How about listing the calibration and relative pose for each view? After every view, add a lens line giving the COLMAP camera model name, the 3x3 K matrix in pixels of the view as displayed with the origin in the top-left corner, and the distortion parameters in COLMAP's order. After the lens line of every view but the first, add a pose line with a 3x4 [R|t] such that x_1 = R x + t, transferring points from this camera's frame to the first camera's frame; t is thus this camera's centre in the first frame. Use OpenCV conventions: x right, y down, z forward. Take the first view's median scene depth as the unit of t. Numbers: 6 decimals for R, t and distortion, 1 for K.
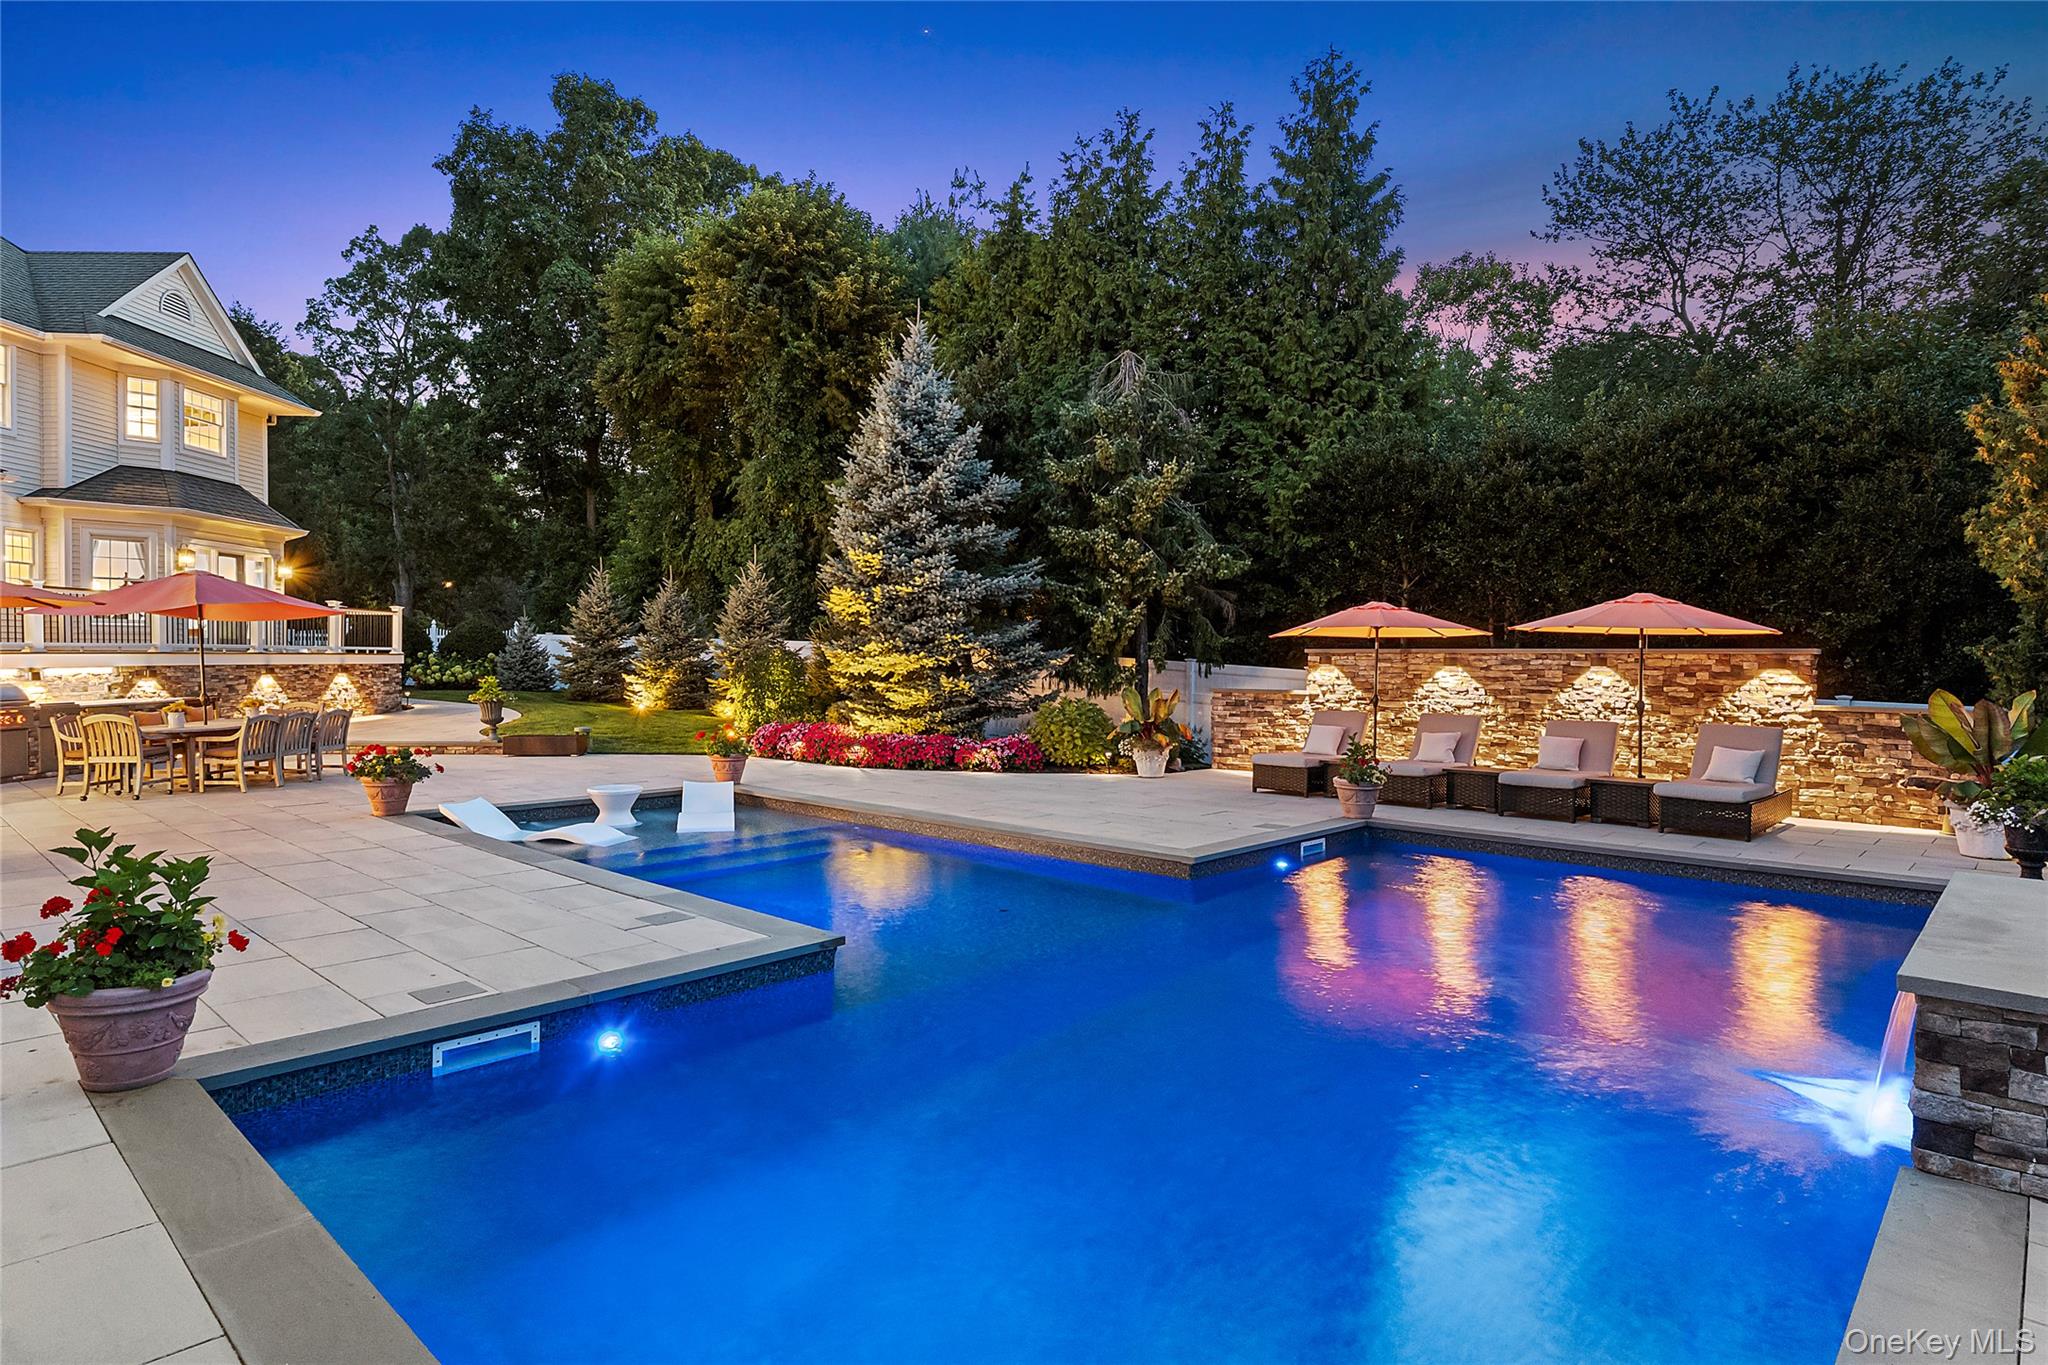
lens RADIAL K [[1112.9, 0, 1023.8], [0, 1112.9, 677.4], [0, 0, 1]] dist [-0.000477, -0.000043]
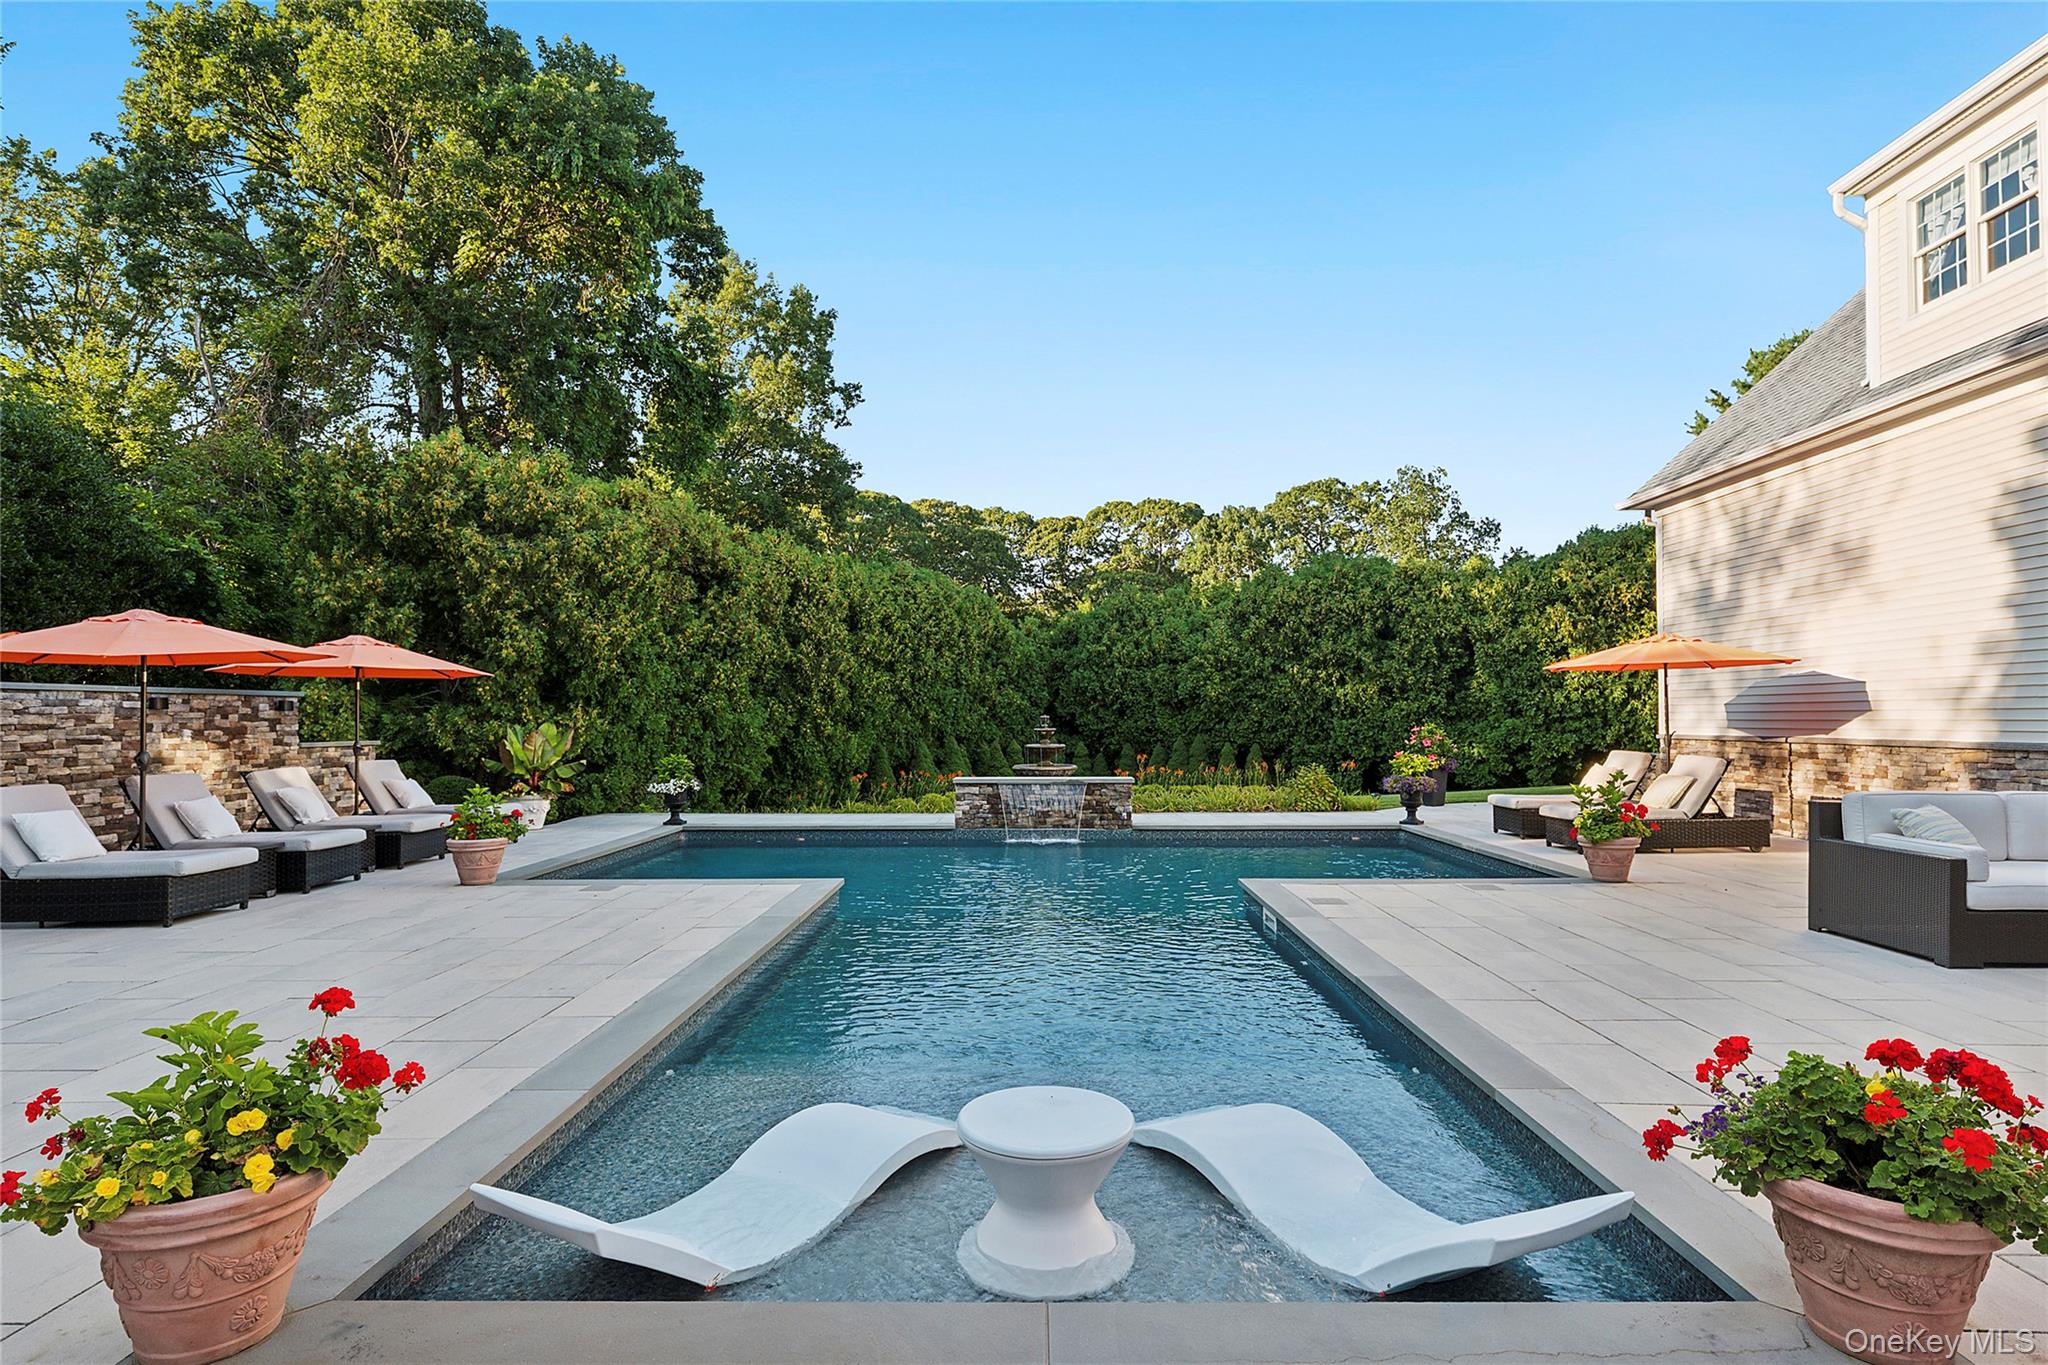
lens RADIAL K [[1002.4, 0, 1023.7], [0, 1002.4, 683.9], [0, 0, 1]] dist [-0.000673, -0.000061]
pose [[-0.666204, 0.016691, 0.745583, -0.480185], [0.007027, 0.999846, -0.016103, -0.011667], [-0.745736, -0.005488, -0.666219, 1.041966]]
